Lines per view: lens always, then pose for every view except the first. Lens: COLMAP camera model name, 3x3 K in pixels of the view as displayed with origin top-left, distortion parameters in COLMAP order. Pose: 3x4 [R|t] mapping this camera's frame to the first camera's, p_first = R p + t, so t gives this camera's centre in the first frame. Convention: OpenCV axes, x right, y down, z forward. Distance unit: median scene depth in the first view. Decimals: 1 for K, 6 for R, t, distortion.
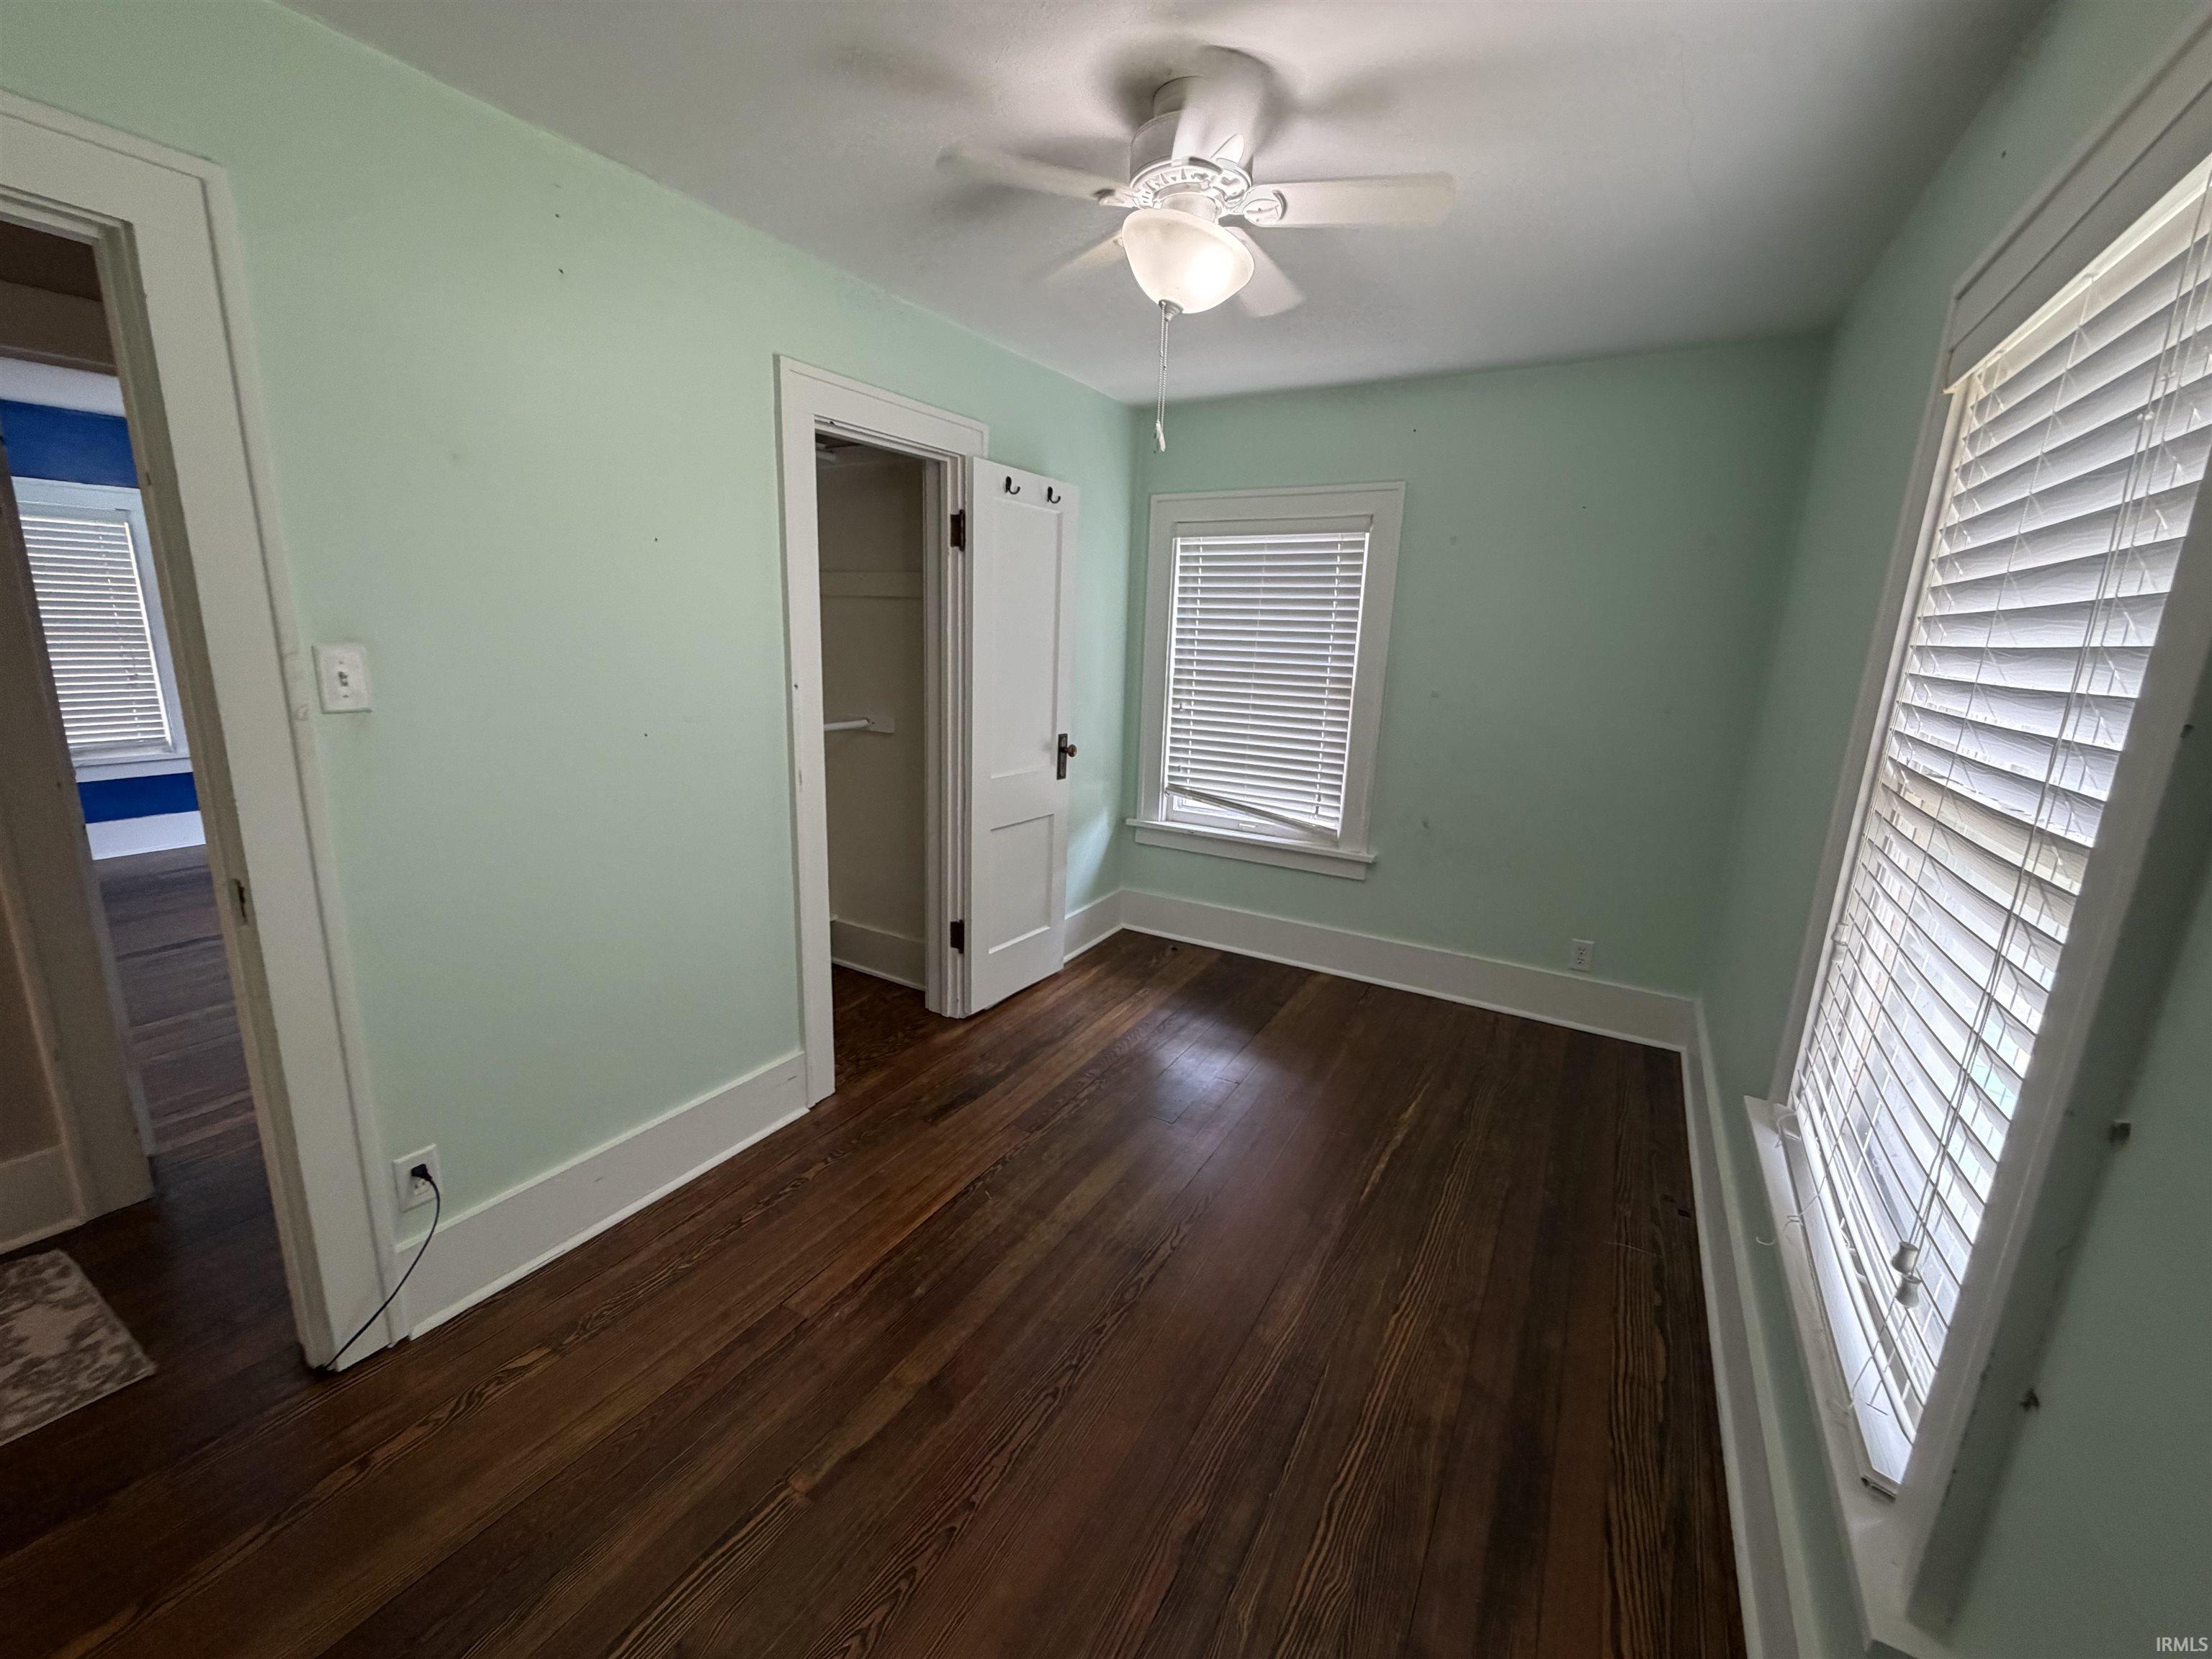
lens RADIAL K [[884.5, 0, 1107.4], [0, 884.5, 830.5], [0, 0, 1]] dist [0.000455, 0.000957]
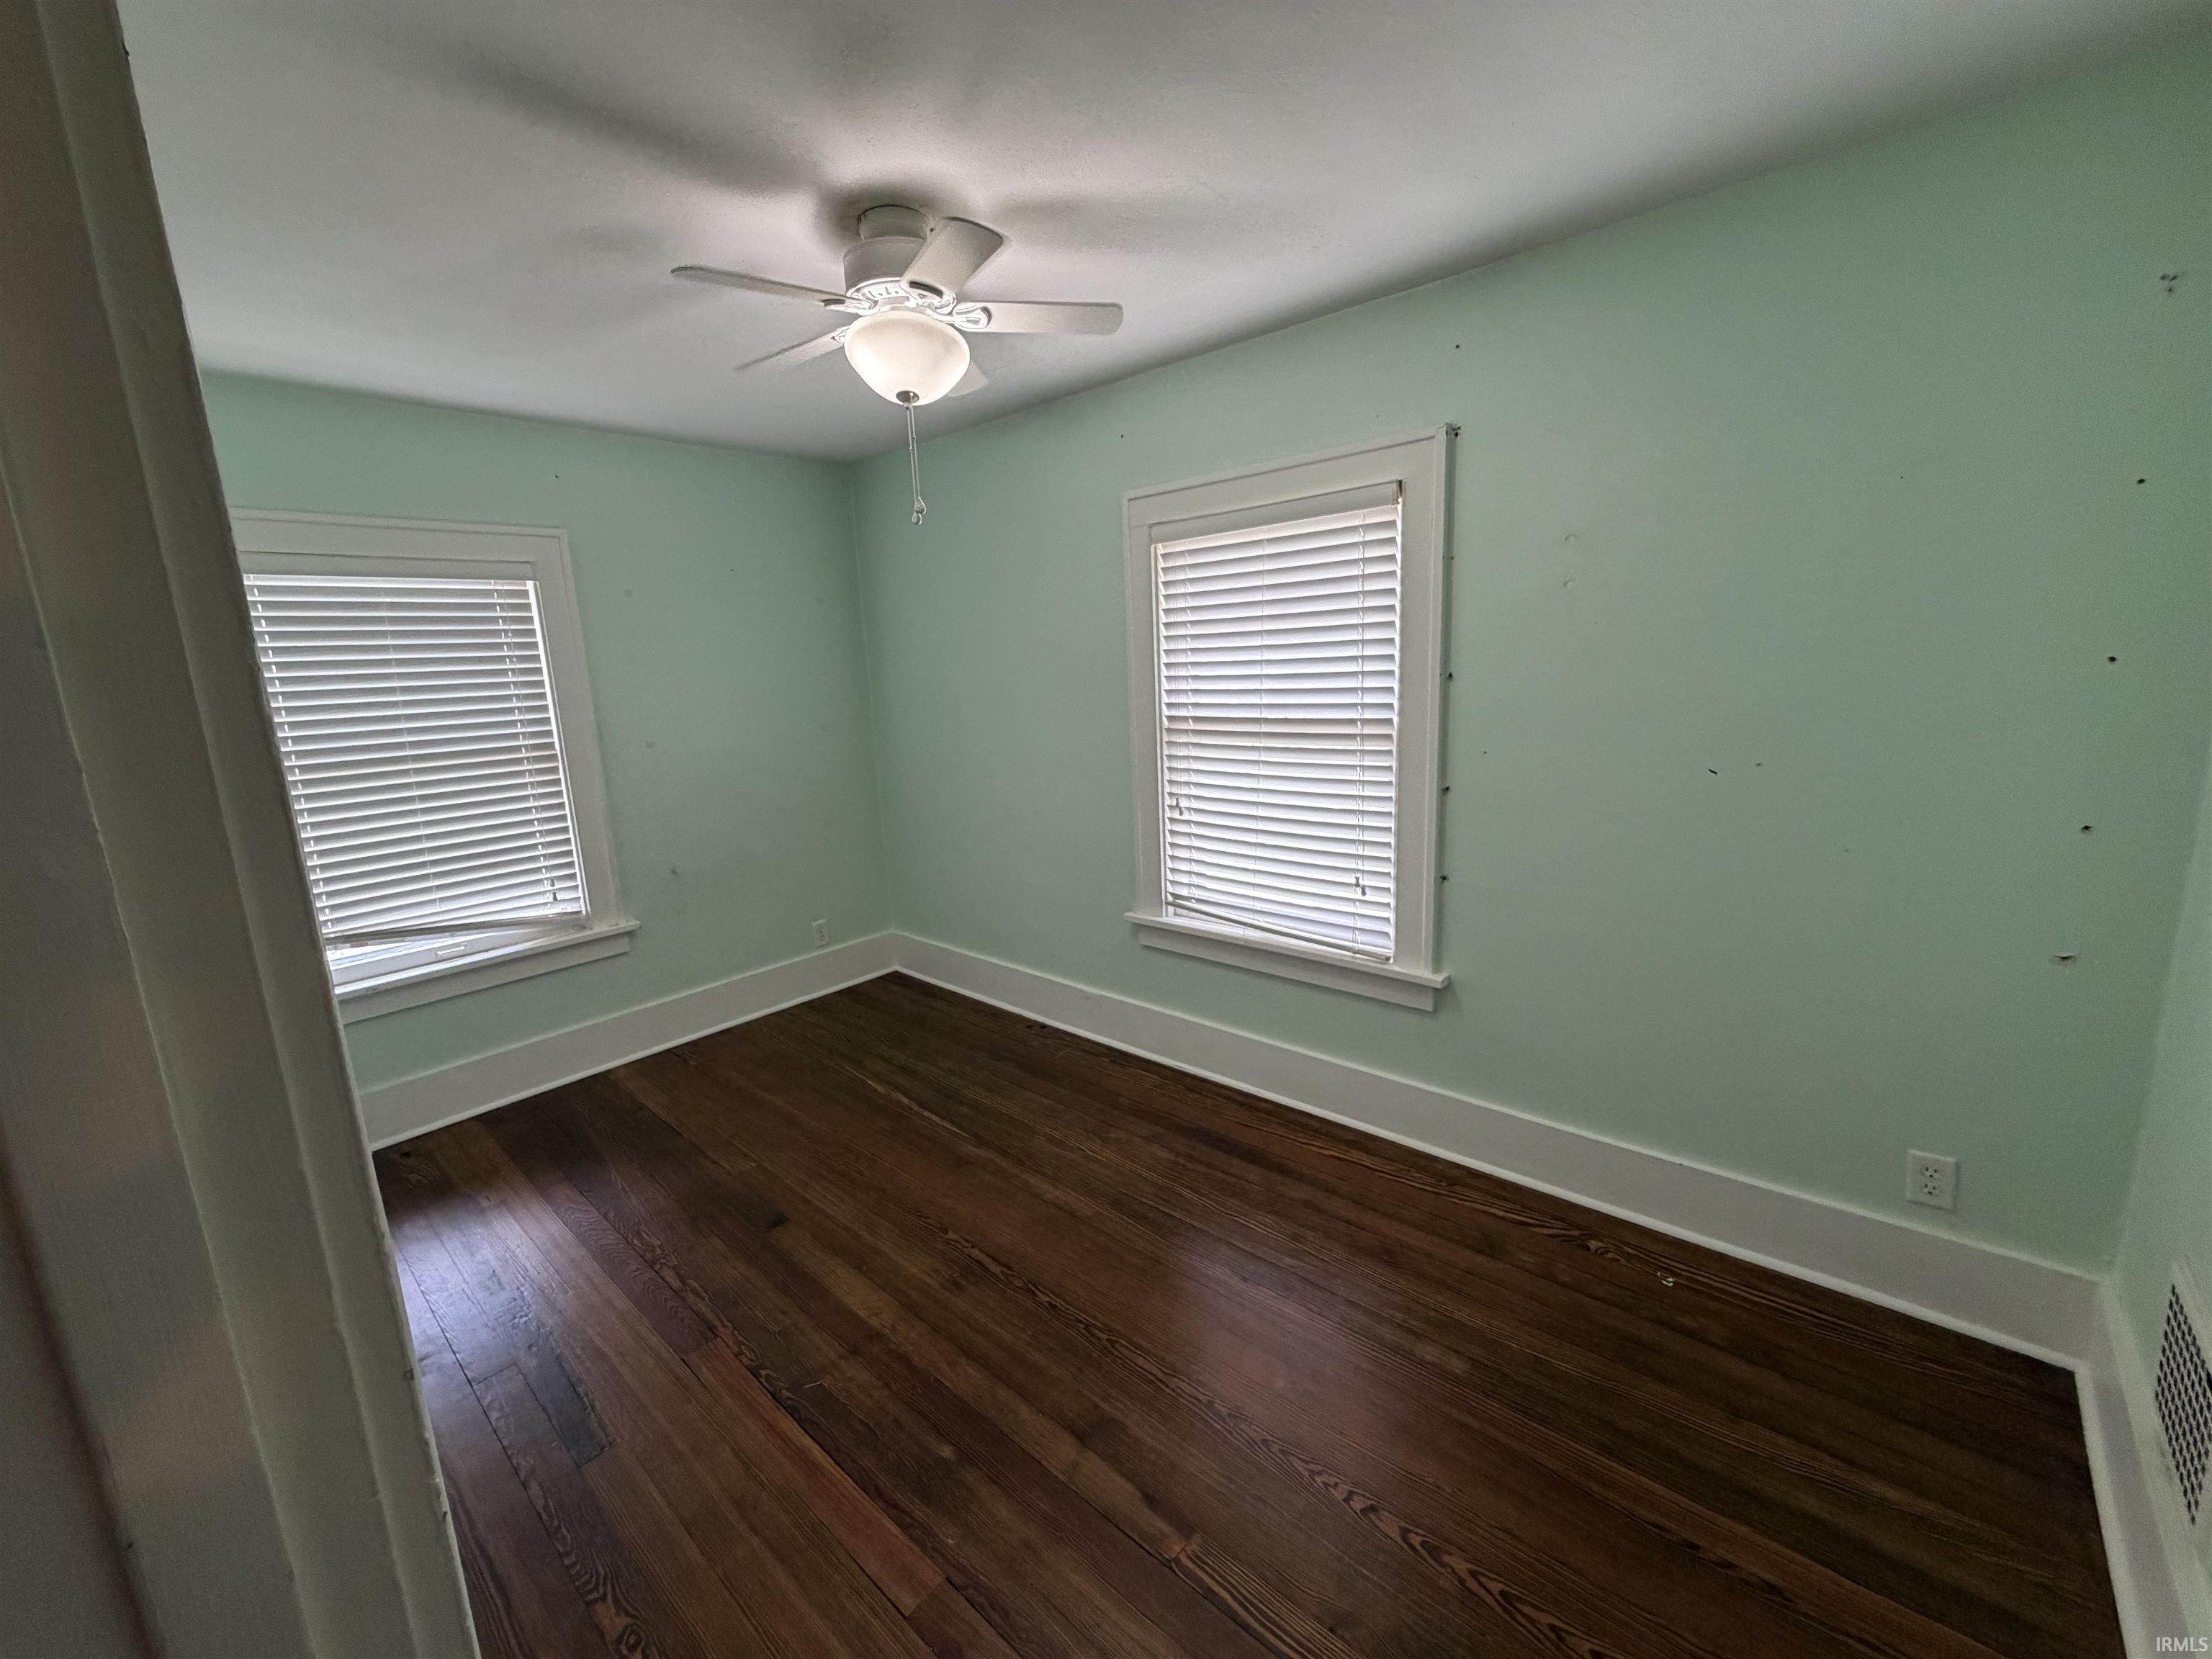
lens RADIAL K [[884.5, 0, 1098.4], [0, 884.5, 827.2], [0, 0, 1]] dist [0.000455, 0.000957]
pose [[0.196468, -0.223833, 0.954620, -0.515911], [0.270066, 0.948290, 0.166767, -0.097226], [-0.942584, 0.225046, 0.246758, 0.300583]]
